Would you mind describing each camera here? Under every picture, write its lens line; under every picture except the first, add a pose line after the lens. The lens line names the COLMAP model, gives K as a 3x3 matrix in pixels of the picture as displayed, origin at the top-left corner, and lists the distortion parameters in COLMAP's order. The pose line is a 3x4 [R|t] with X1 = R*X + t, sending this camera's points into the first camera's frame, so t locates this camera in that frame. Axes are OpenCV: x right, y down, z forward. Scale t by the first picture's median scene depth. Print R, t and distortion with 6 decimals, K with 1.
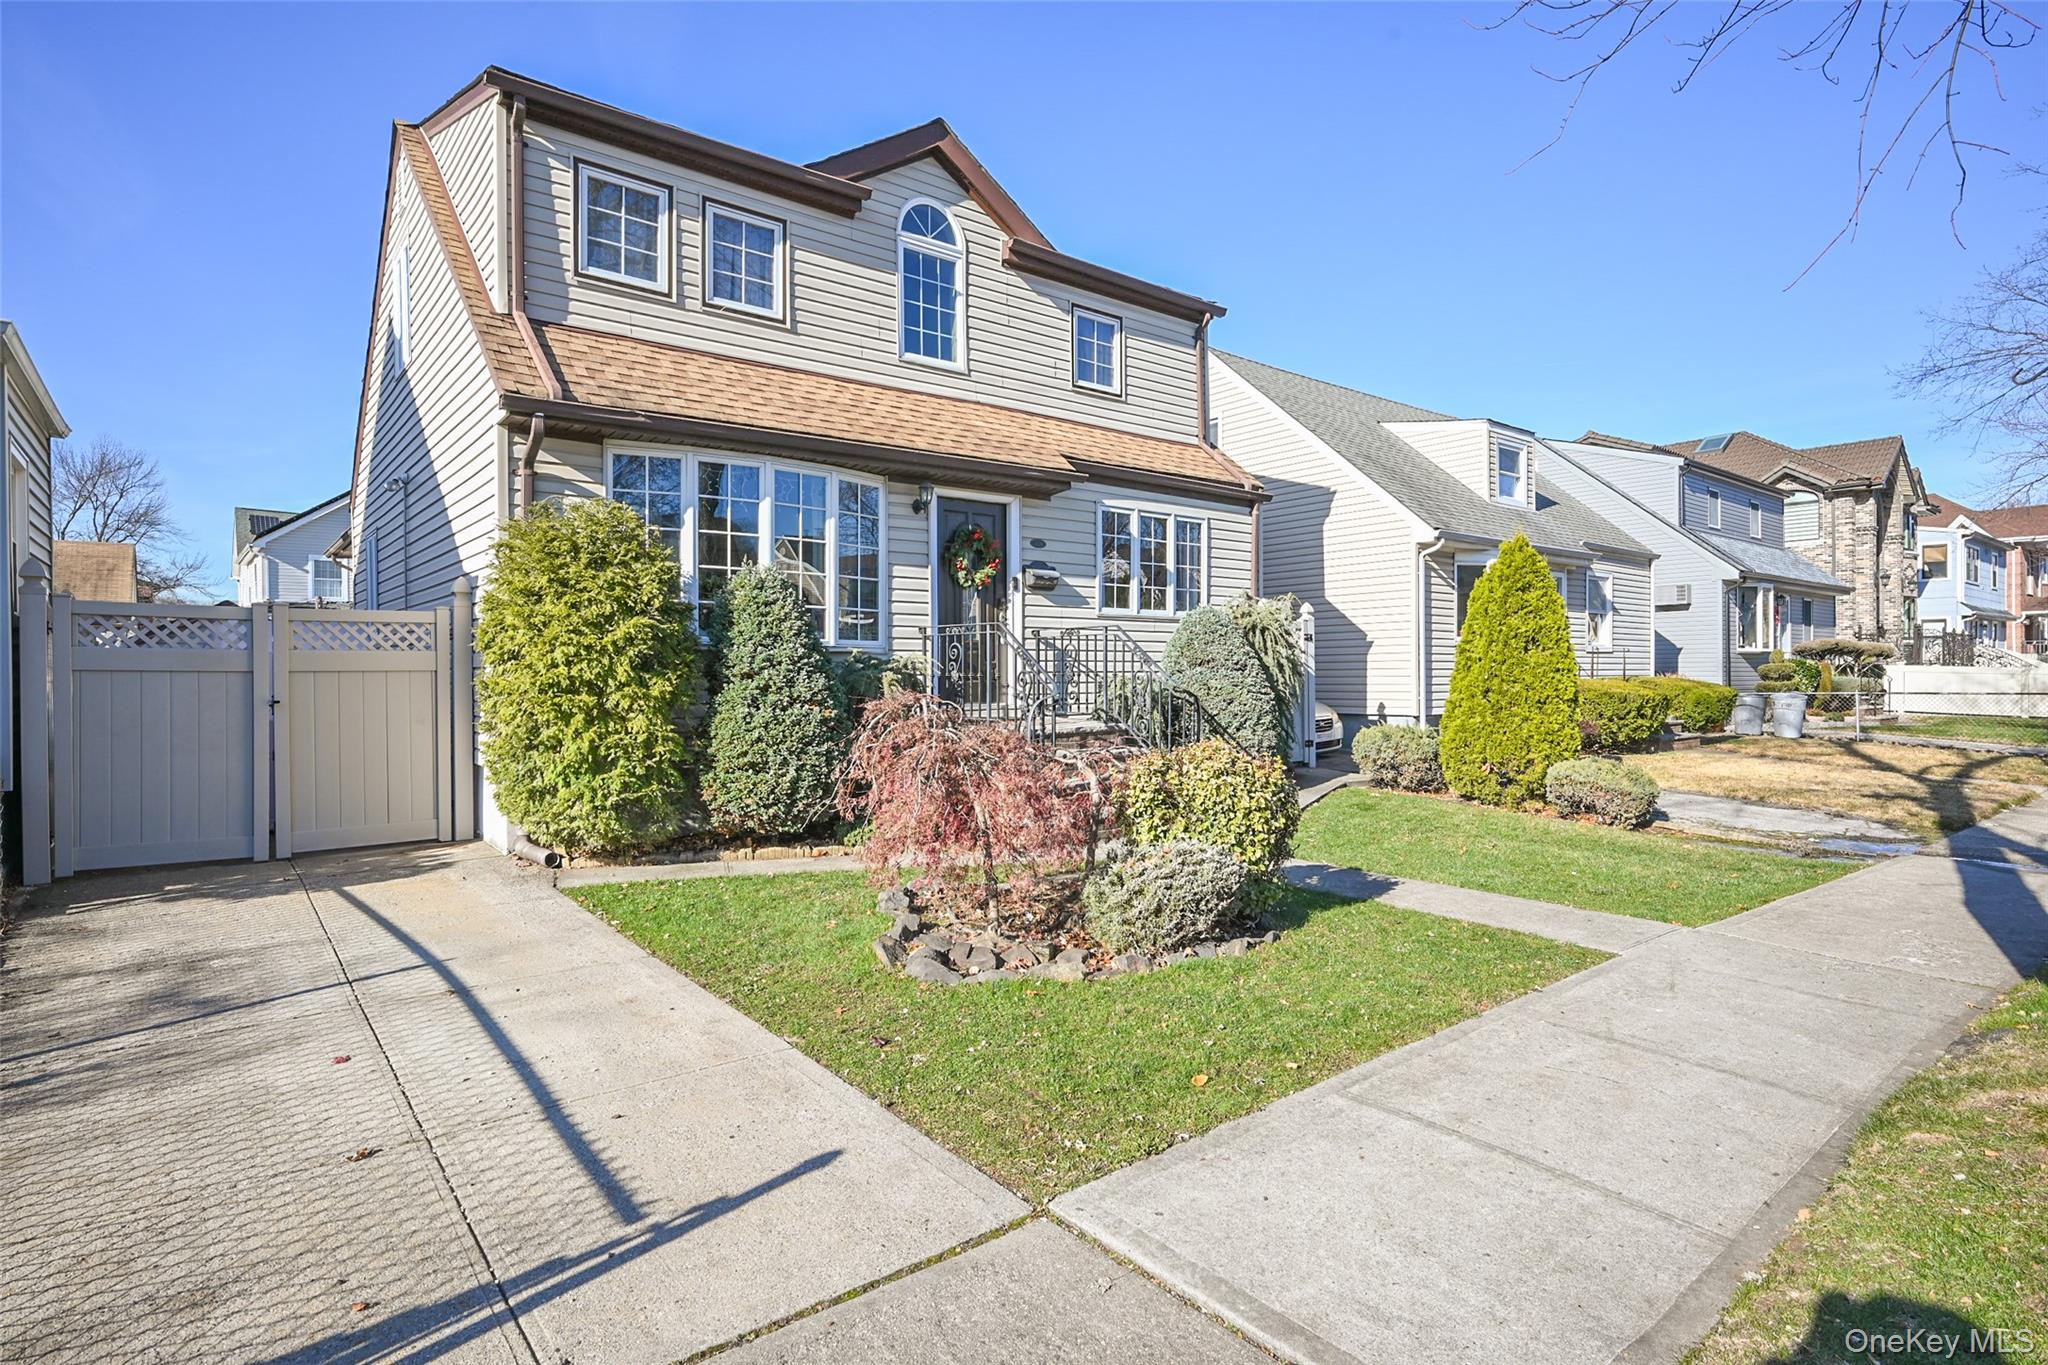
lens RADIAL K [[1044.4, 0, 1025.2], [0, 1044.4, 675.6], [0, 0, 1]] dist [0.015061, 0.000449]
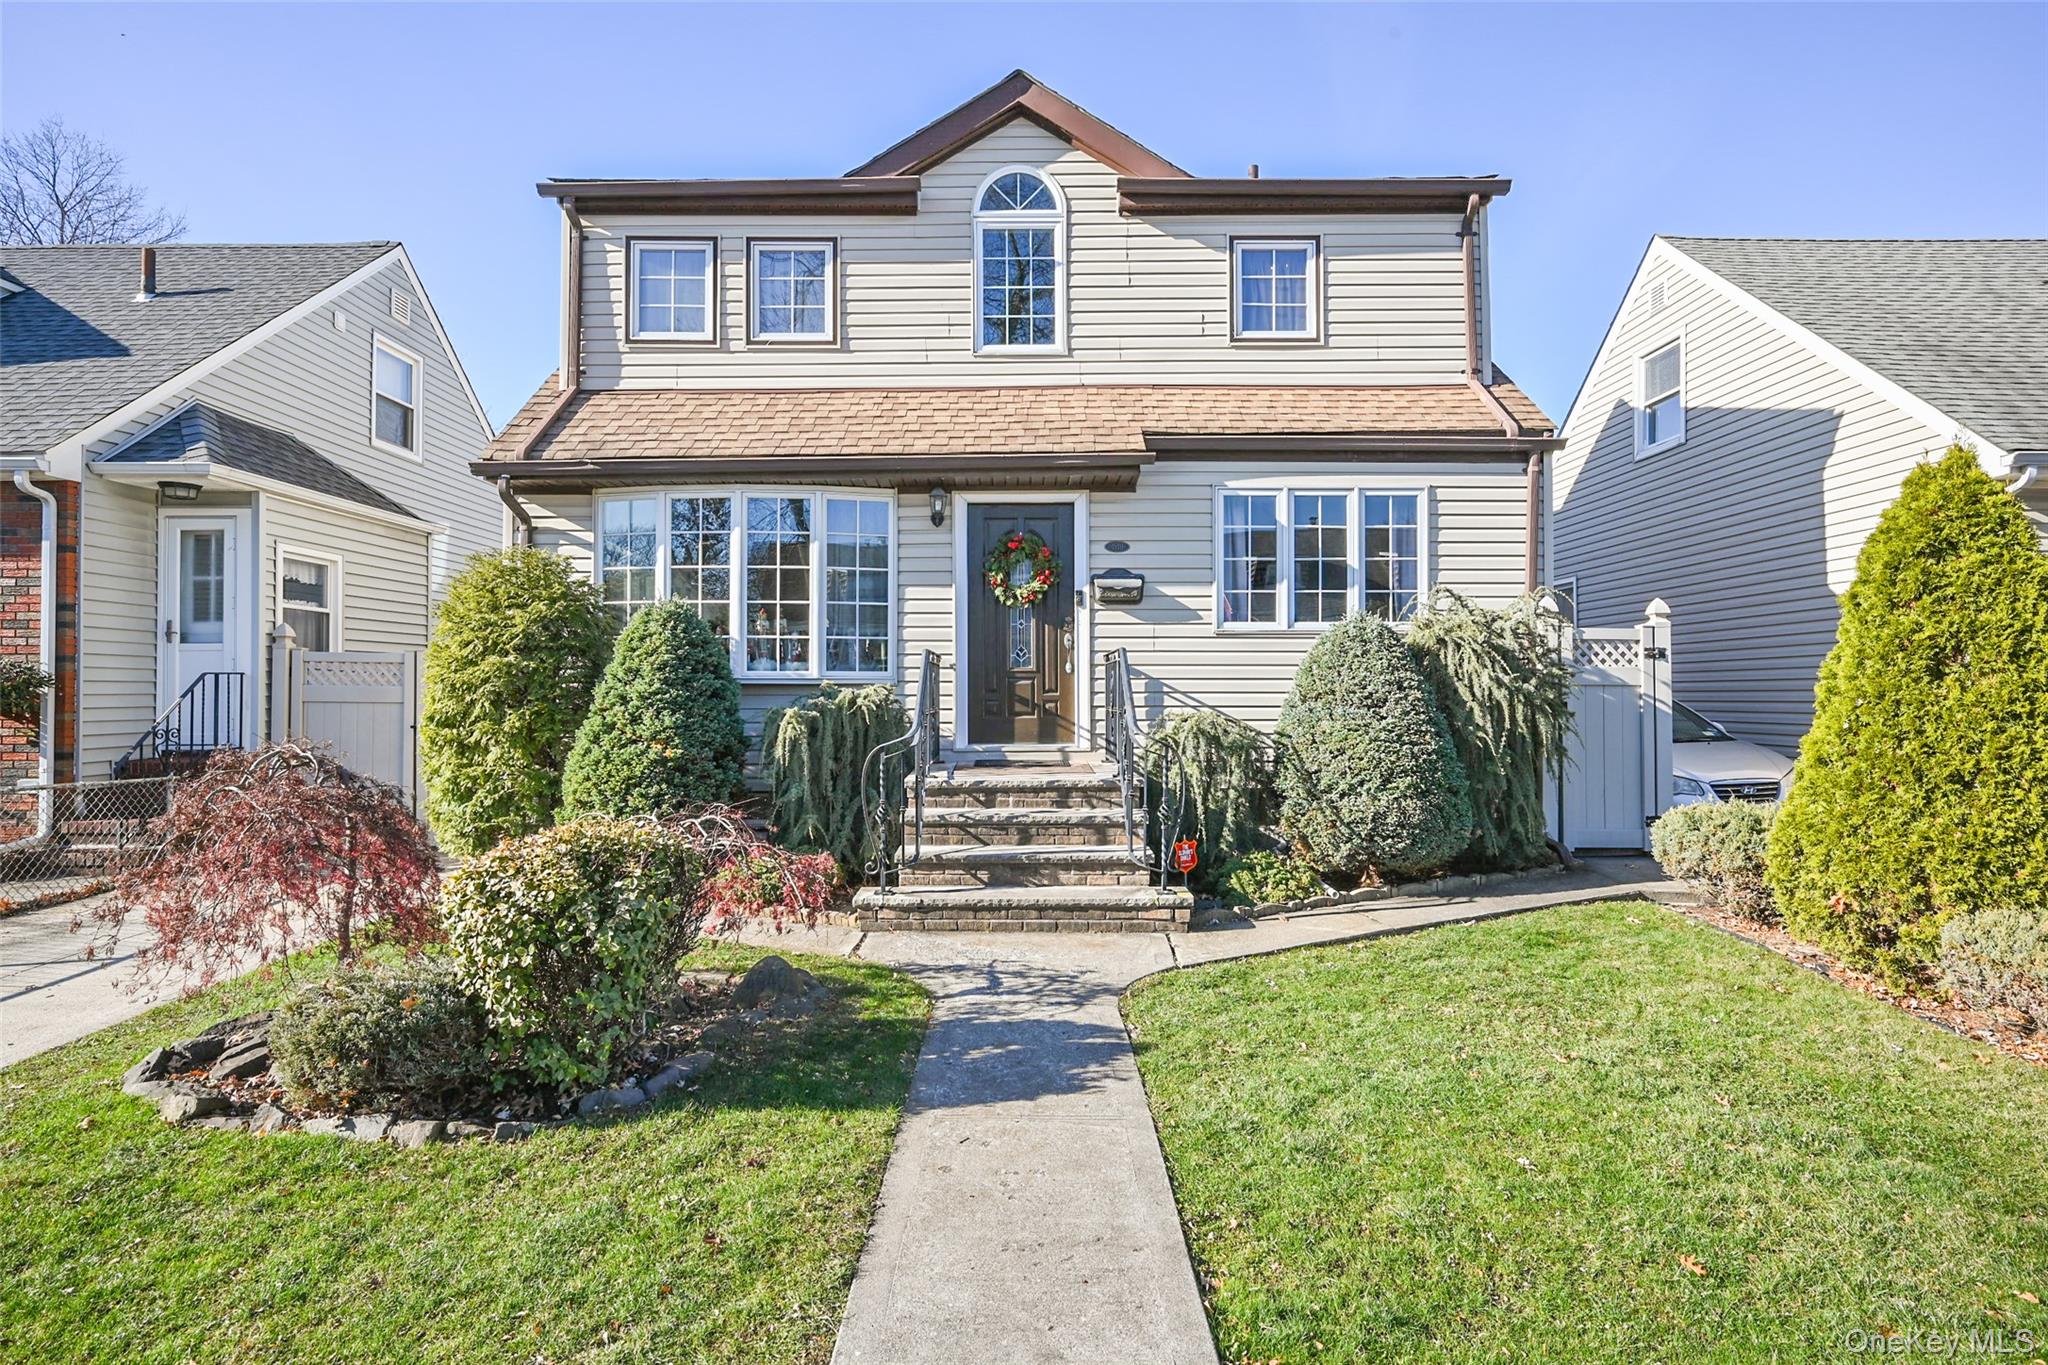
lens RADIAL K [[989.3, 0, 1024.4], [0, 989.3, 684.2], [0, 0, 1]] dist [0.006891, 0.000417]
pose [[0.778885, -0.002019, -0.627164, 0.437808], [-0.004515, 0.999951, -0.008826, -0.013569], [0.627151, 0.009706, 0.778838, 0.365880]]
